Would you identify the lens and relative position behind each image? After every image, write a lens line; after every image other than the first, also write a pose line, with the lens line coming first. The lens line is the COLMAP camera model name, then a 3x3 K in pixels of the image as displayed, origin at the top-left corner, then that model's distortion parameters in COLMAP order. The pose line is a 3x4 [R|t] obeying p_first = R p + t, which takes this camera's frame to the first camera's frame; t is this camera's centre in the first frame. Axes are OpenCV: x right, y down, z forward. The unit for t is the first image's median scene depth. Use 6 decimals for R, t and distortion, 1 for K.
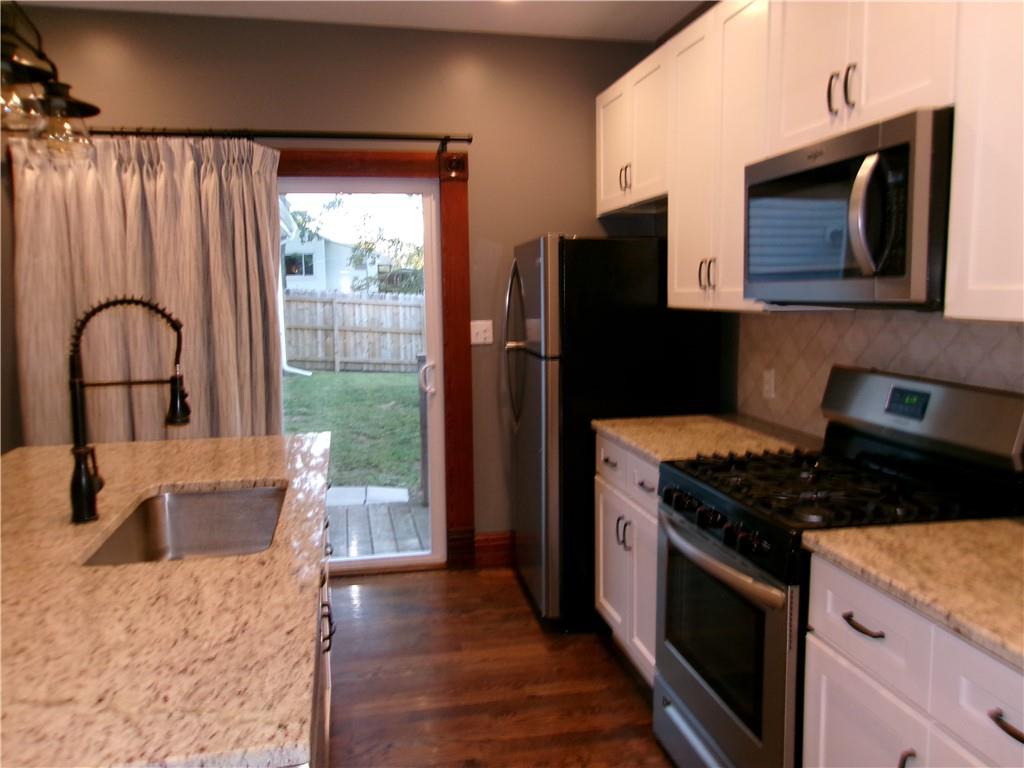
lens RADIAL K [[802.8, 0, 506.6], [0, 802.8, 366.8], [0, 0, 1]] dist [-0.002174, 0.035711]
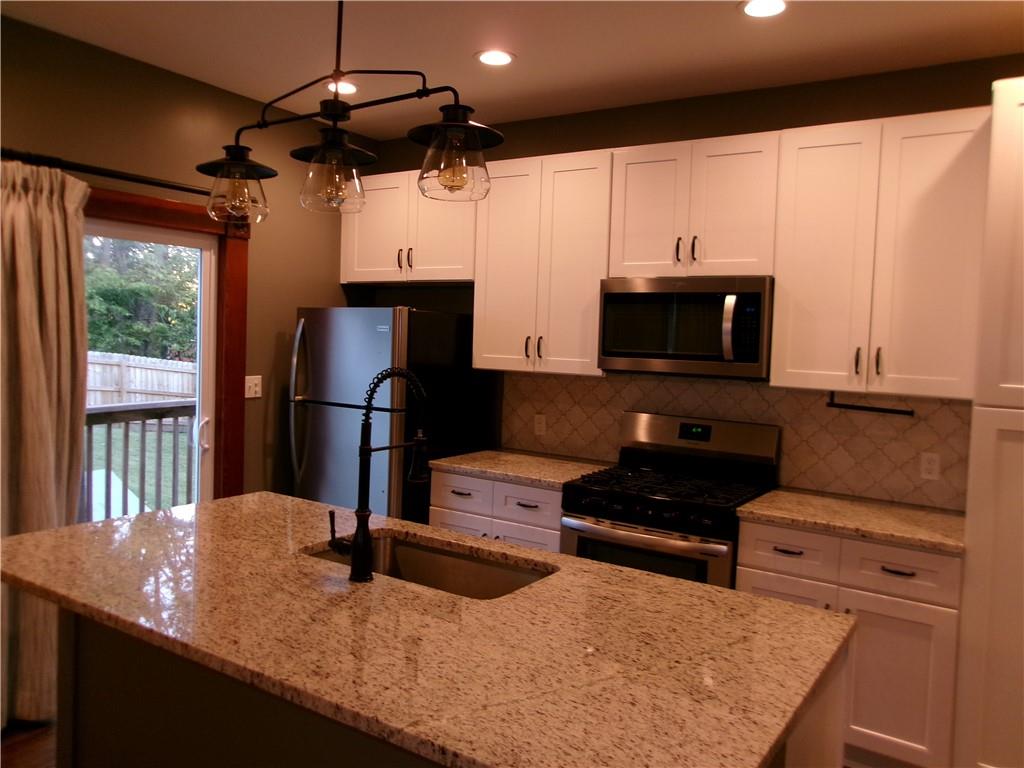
lens RADIAL K [[802.8, 0, 506.6], [0, 802.8, 366.8], [0, 0, 1]] dist [-0.002174, 0.035711]
pose [[0.707782, 0.009626, 0.706365, -0.541637], [0.024508, 0.998971, -0.038171, -0.021880], [-0.706006, 0.044328, 0.706818, 0.044875]]
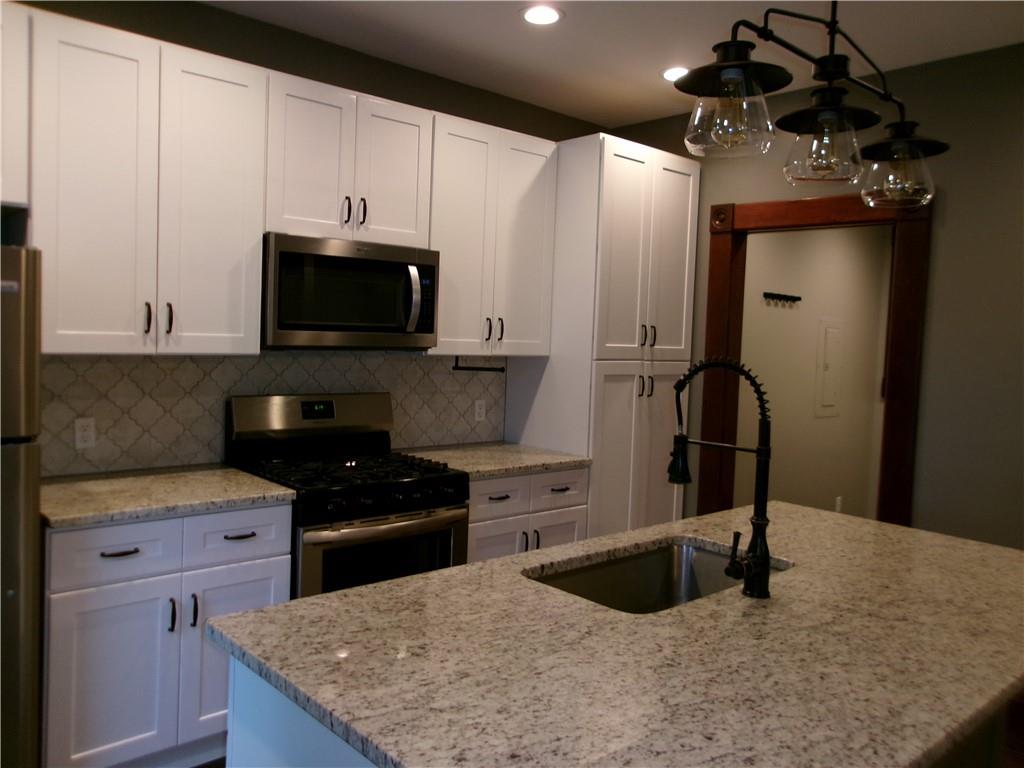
lens RADIAL K [[802.8, 0, 506.6], [0, 802.8, 366.8], [0, 0, 1]] dist [-0.002174, 0.035711]
pose [[-0.498201, -0.046799, 0.865798, -0.563939], [0.055262, 0.994798, 0.085571, -0.084244], [-0.865299, 0.090477, -0.493023, 0.802417]]
